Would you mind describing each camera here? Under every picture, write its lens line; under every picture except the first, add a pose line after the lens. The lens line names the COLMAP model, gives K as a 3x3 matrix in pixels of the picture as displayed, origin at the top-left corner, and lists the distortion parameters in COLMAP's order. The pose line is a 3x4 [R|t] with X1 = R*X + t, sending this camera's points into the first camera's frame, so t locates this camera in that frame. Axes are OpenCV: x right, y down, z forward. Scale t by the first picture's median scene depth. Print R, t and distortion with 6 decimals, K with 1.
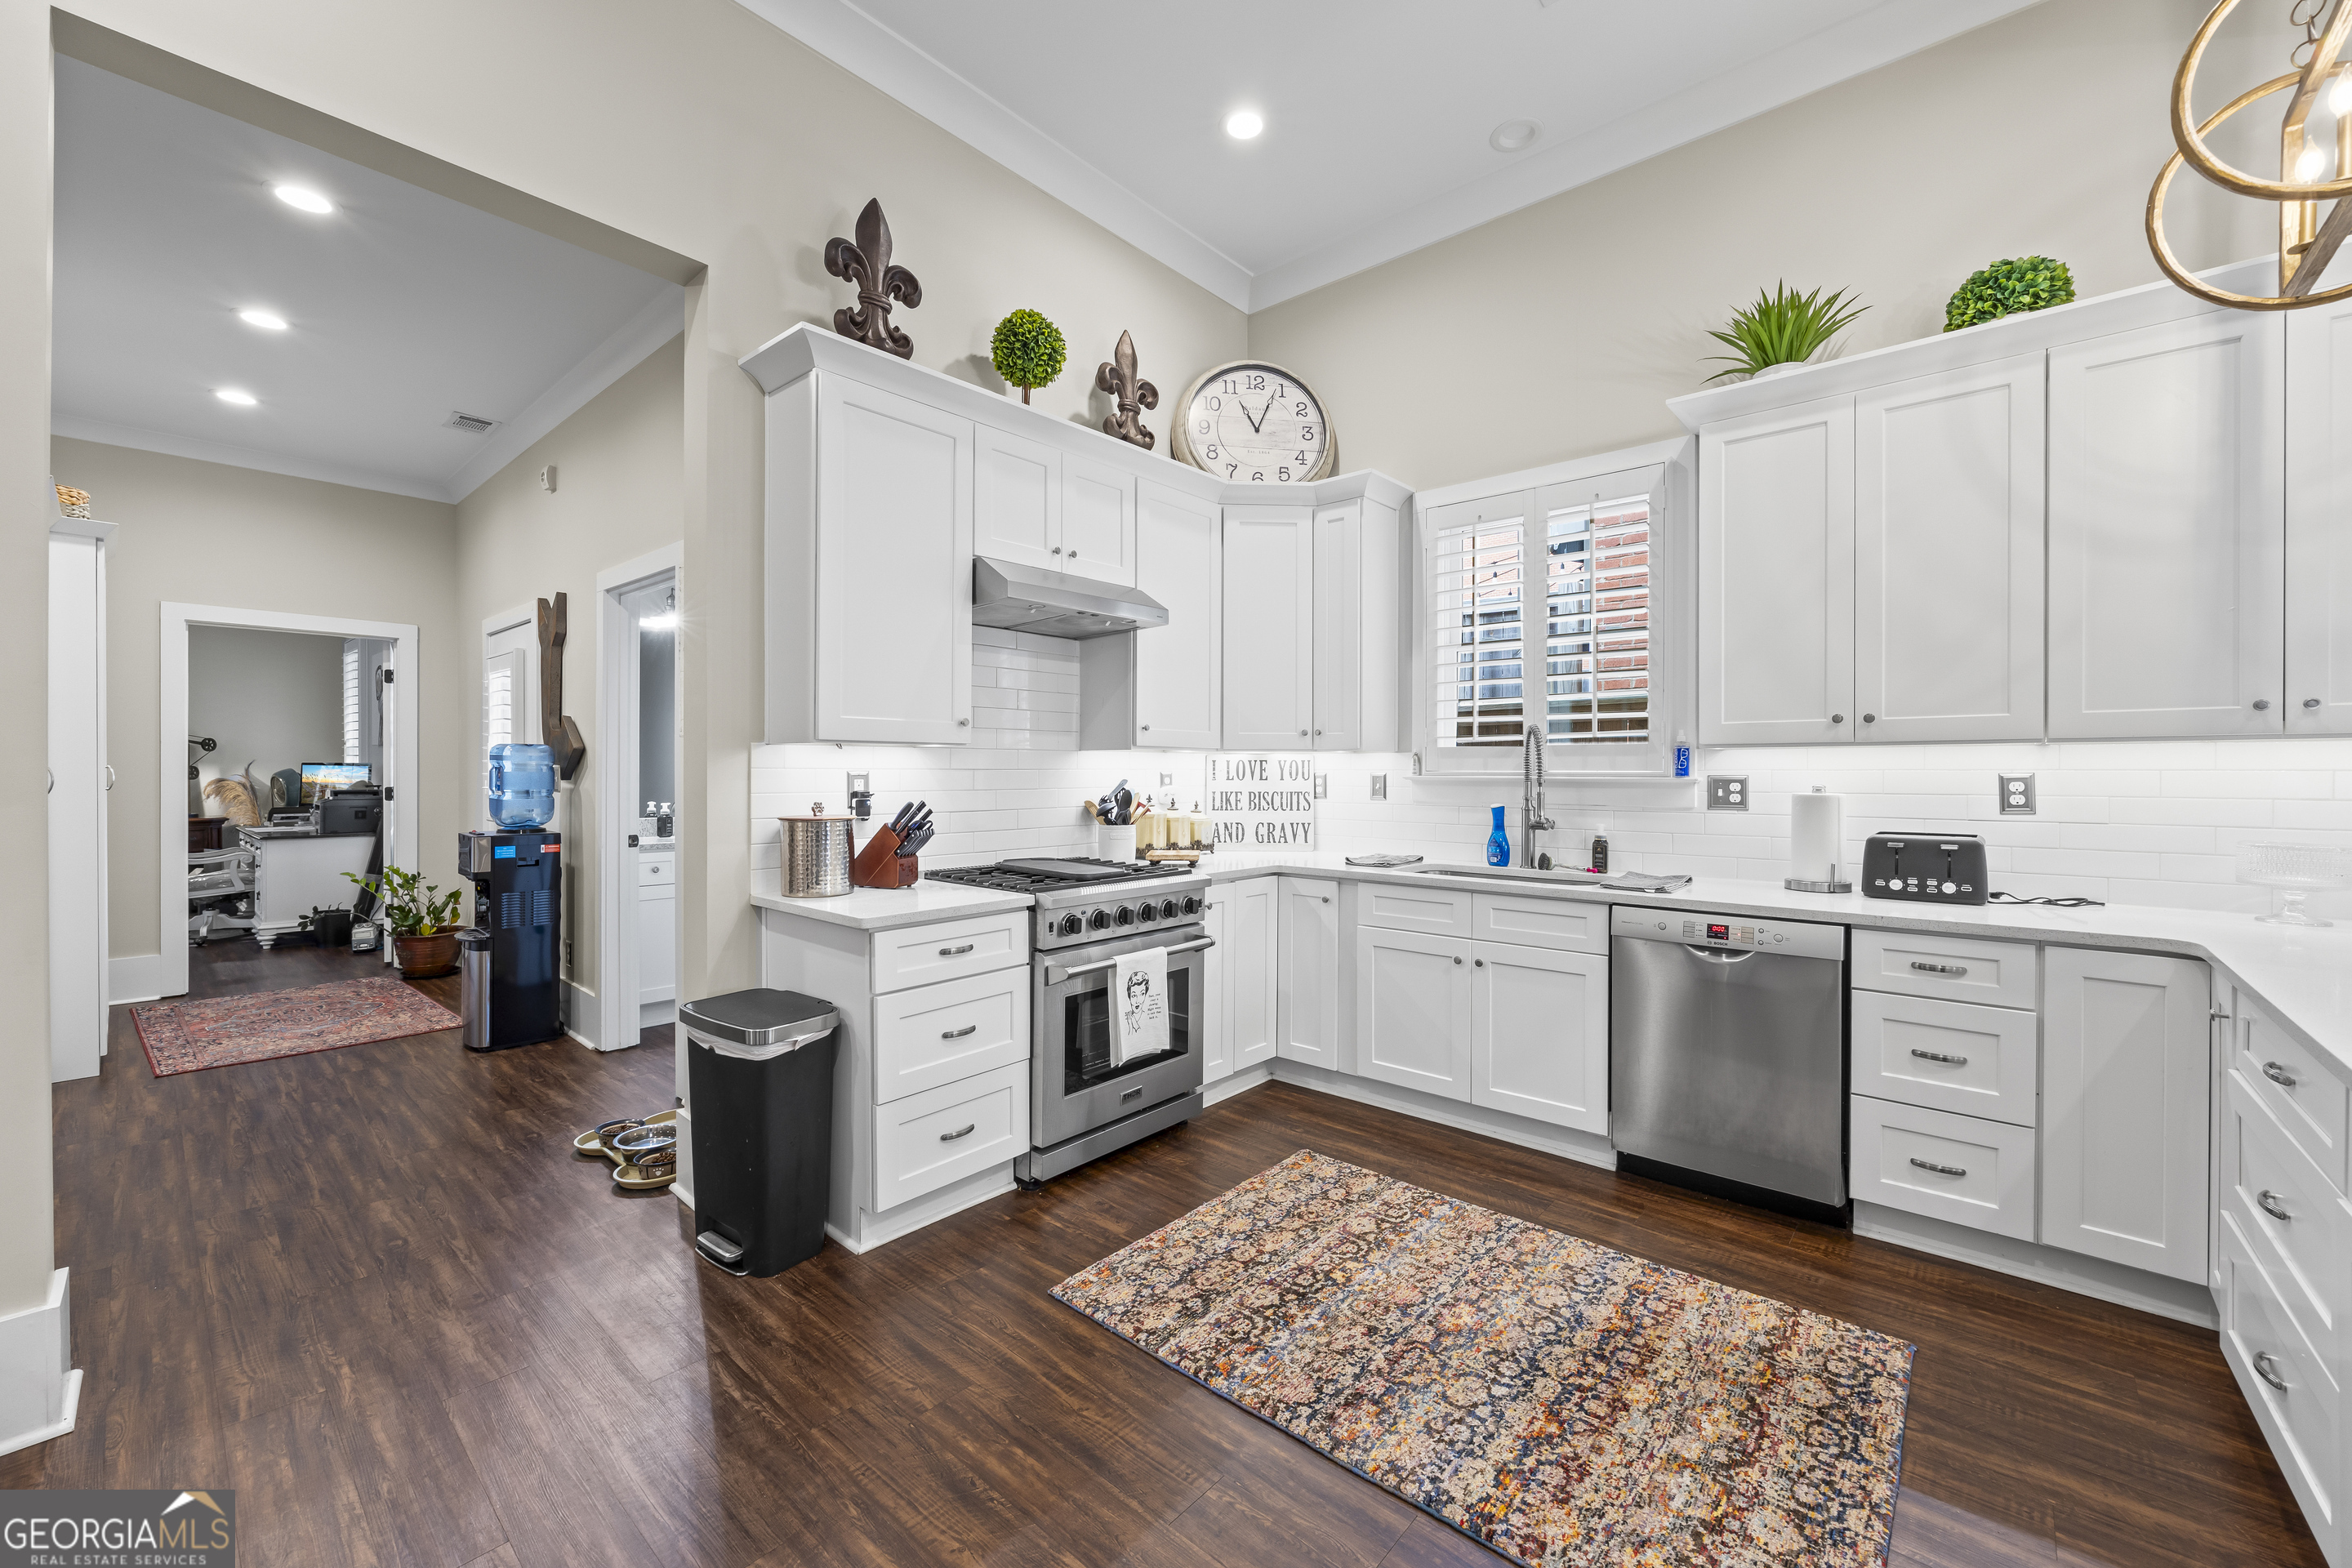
lens RADIAL K [[930.5, 0, 1176.0], [0, 930.5, 784.0], [0, 0, 1]] dist [0.000281, 0.000504]
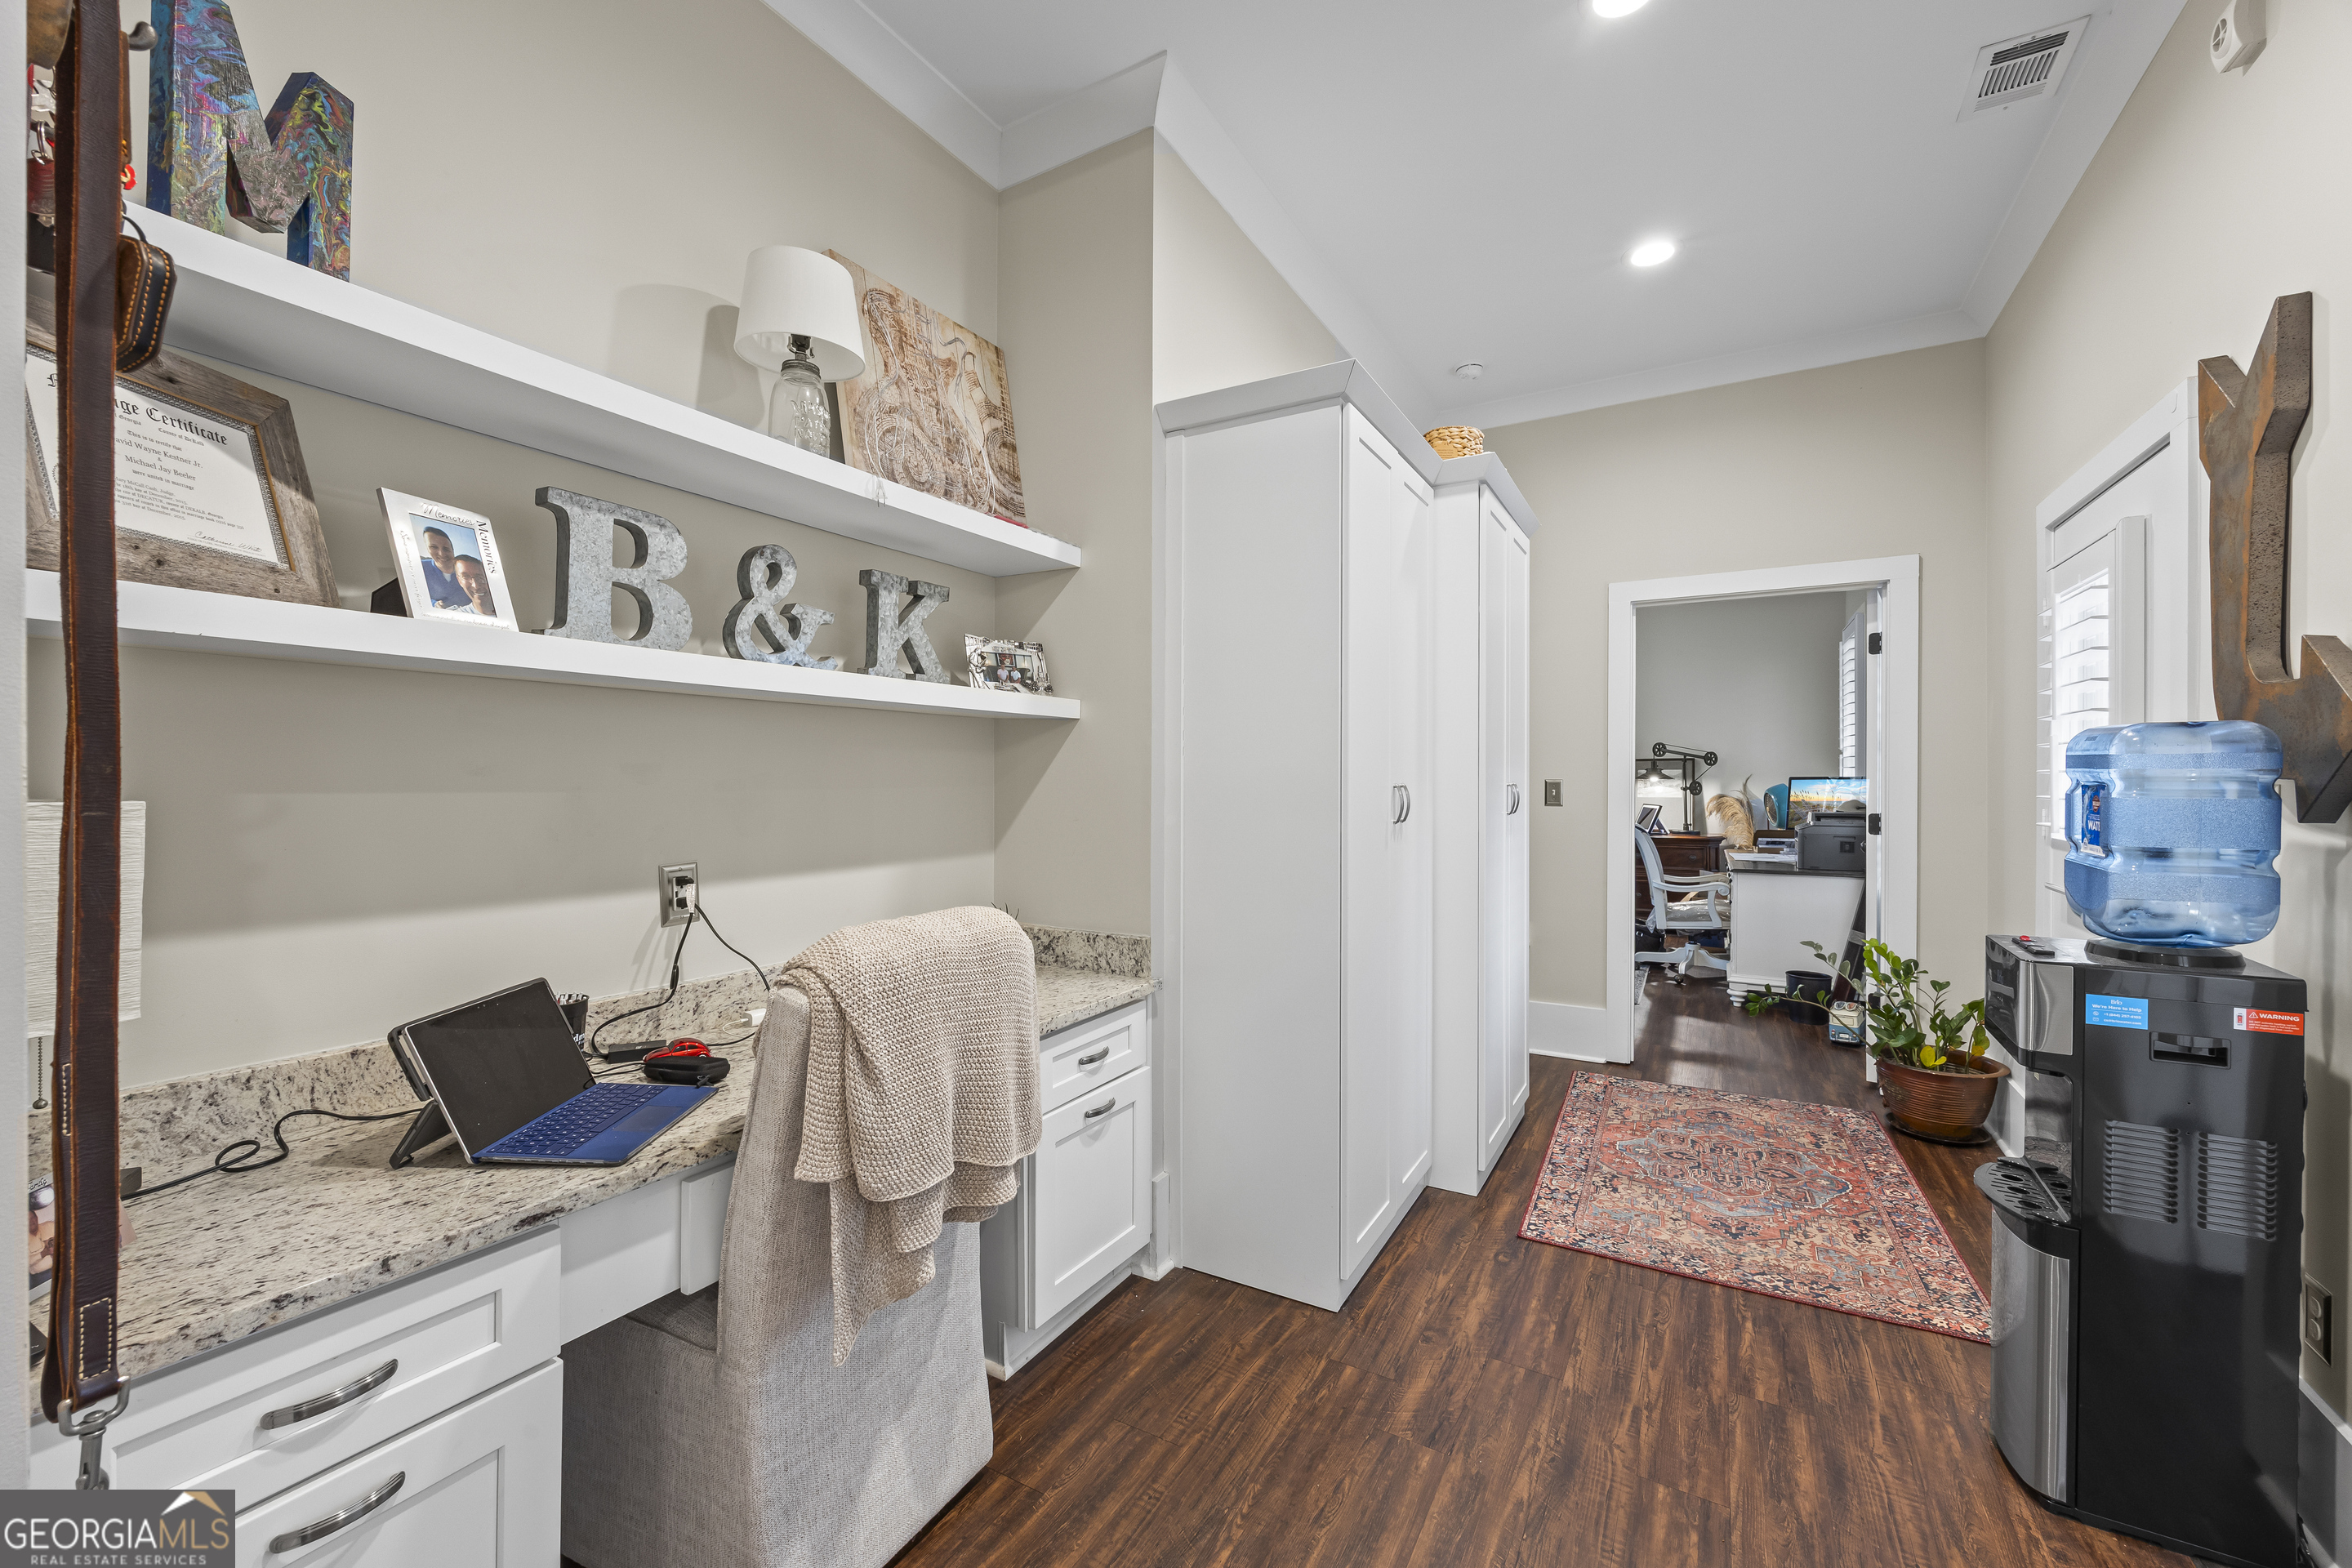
lens RADIAL K [[925.5, 0, 1172.7], [0, 925.5, 765.5], [0, 0, 1]] dist [0.000443, 0.000620]
pose [[0.189864, -0.014473, -0.981704, -0.309431], [-0.020948, 0.999604, -0.018788, -0.008103], [0.981587, 0.024132, 0.189486, 0.403318]]
